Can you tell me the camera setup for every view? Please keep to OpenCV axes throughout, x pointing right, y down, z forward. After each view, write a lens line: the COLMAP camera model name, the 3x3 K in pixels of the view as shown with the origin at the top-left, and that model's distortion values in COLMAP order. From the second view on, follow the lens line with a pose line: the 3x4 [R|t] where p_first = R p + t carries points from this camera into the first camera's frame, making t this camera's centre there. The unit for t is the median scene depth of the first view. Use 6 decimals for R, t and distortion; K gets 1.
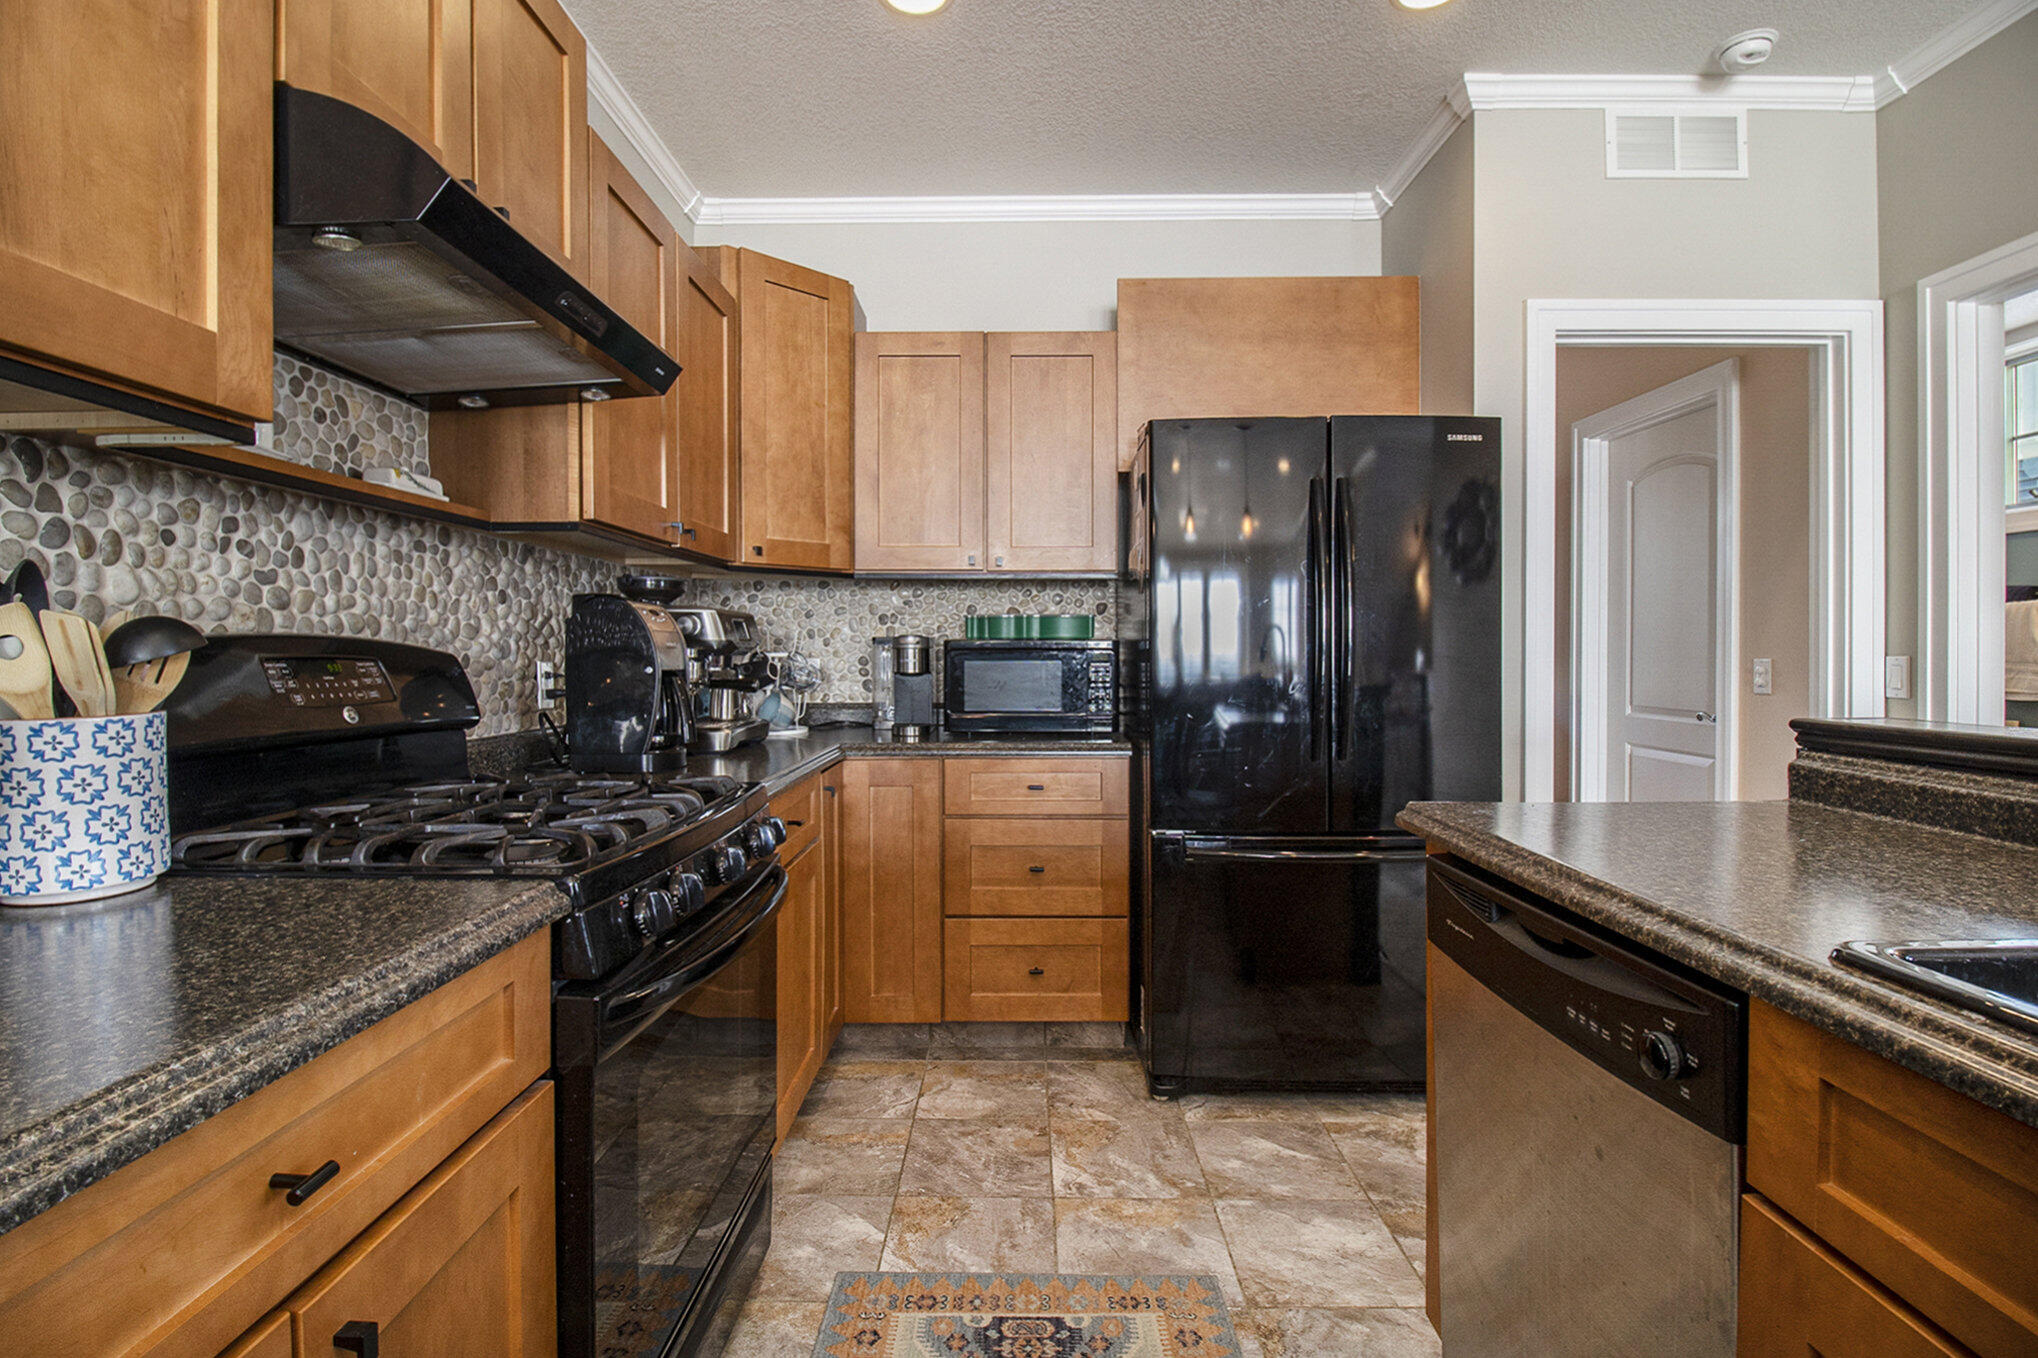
lens RADIAL K [[943.1, 0, 998.6], [0, 943.1, 657.9], [0, 0, 1]] dist [-0.001238, -0.013906]
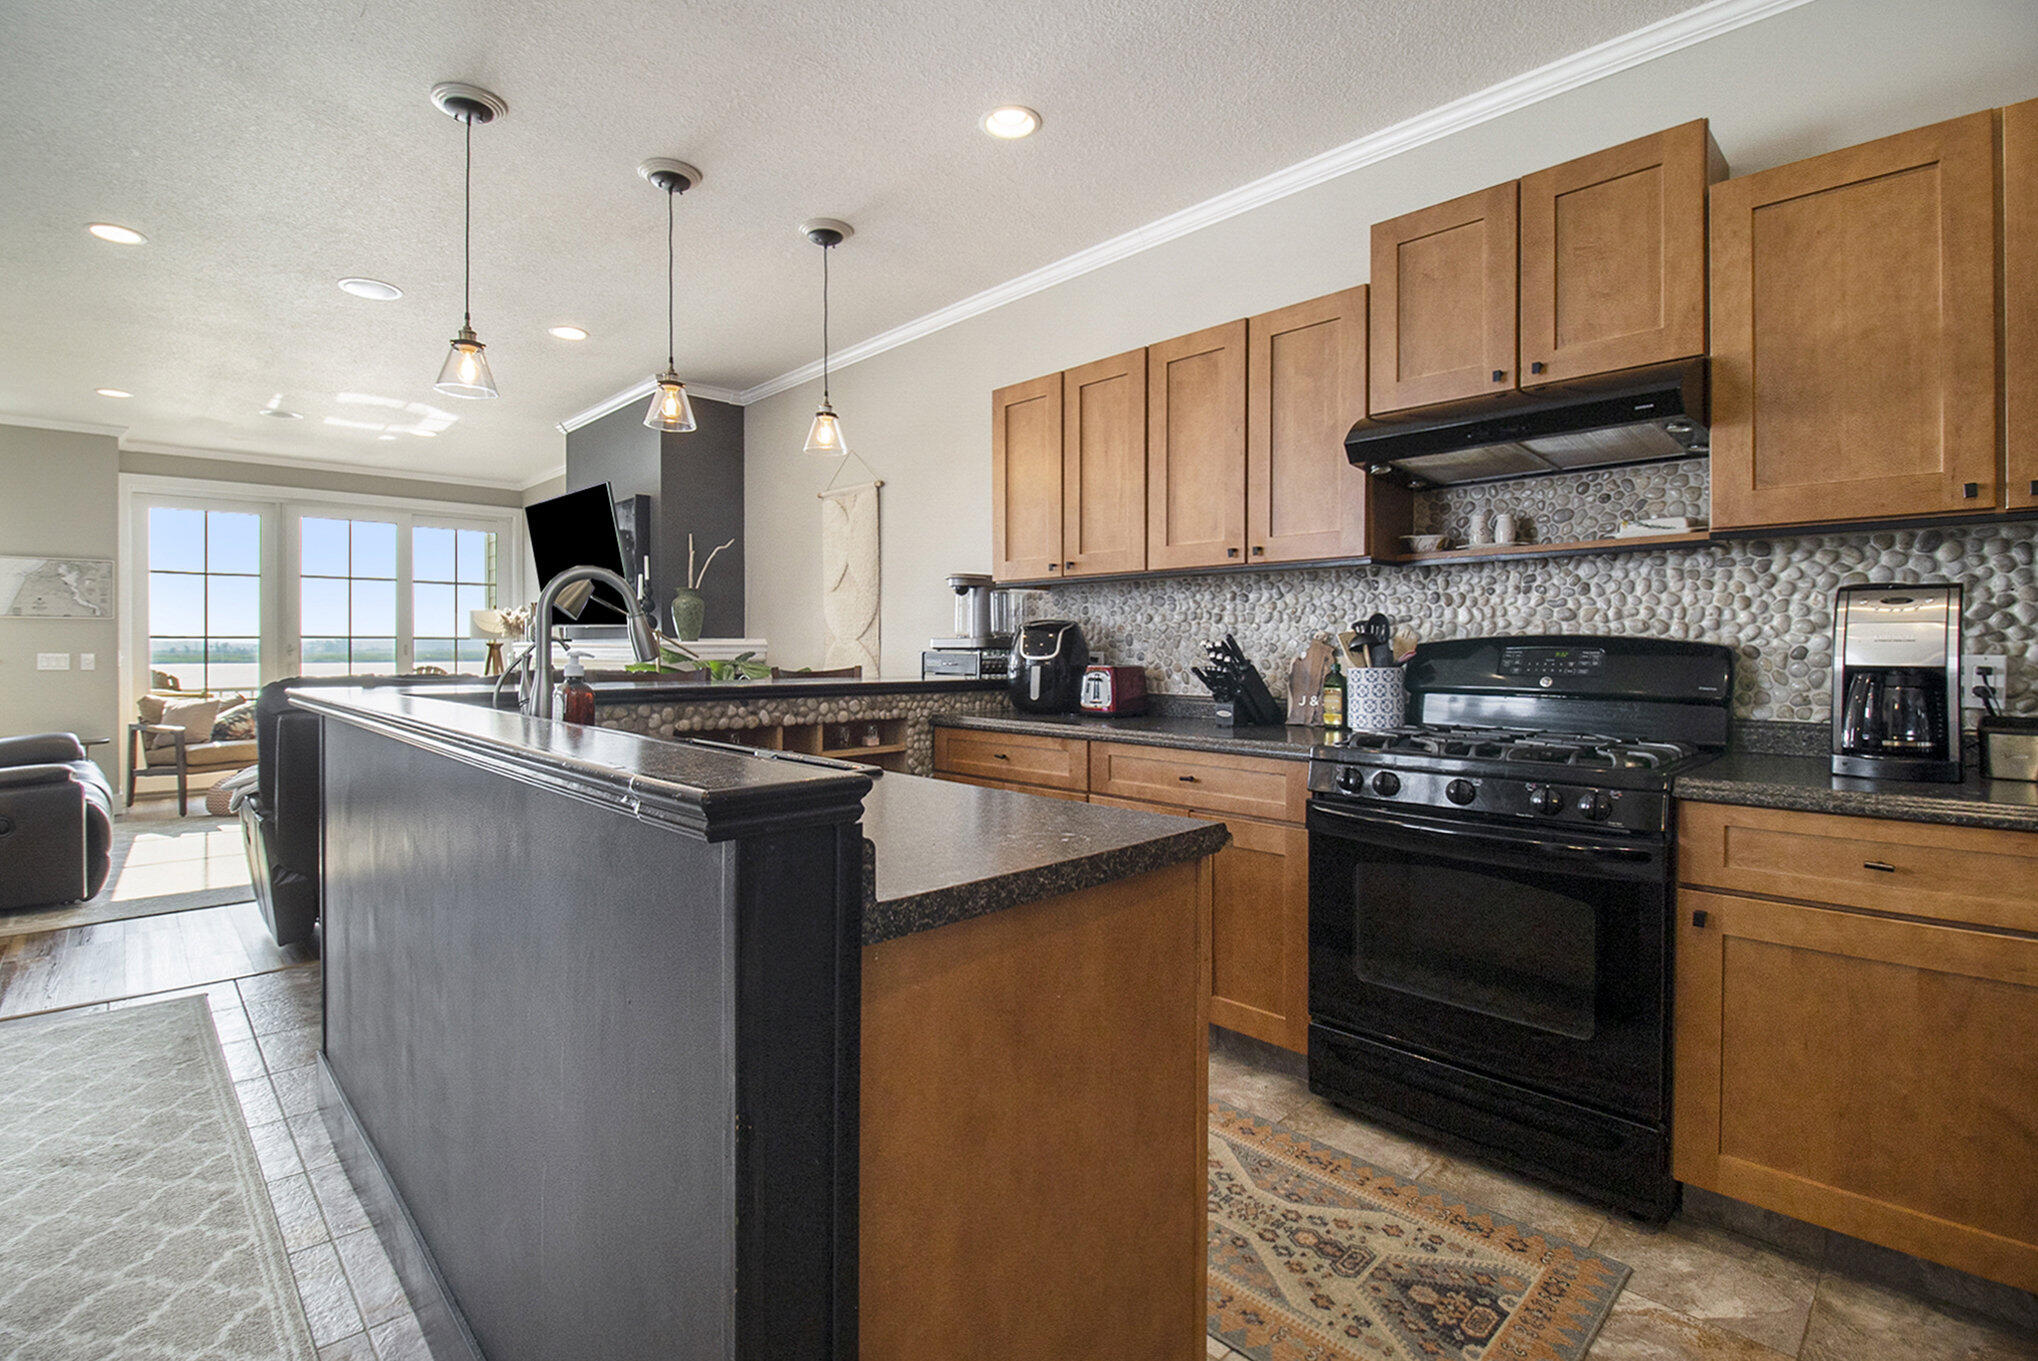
lens RADIAL K [[969.6, 0, 965.5], [0, 969.6, 652.0], [0, 0, 1]] dist [-0.001666, -0.001185]
pose [[-0.730077, 0.015890, -0.683180, 0.969191], [0.004580, 0.999821, 0.018360, -0.024035], [0.683350, 0.010276, -0.730019, 1.169952]]
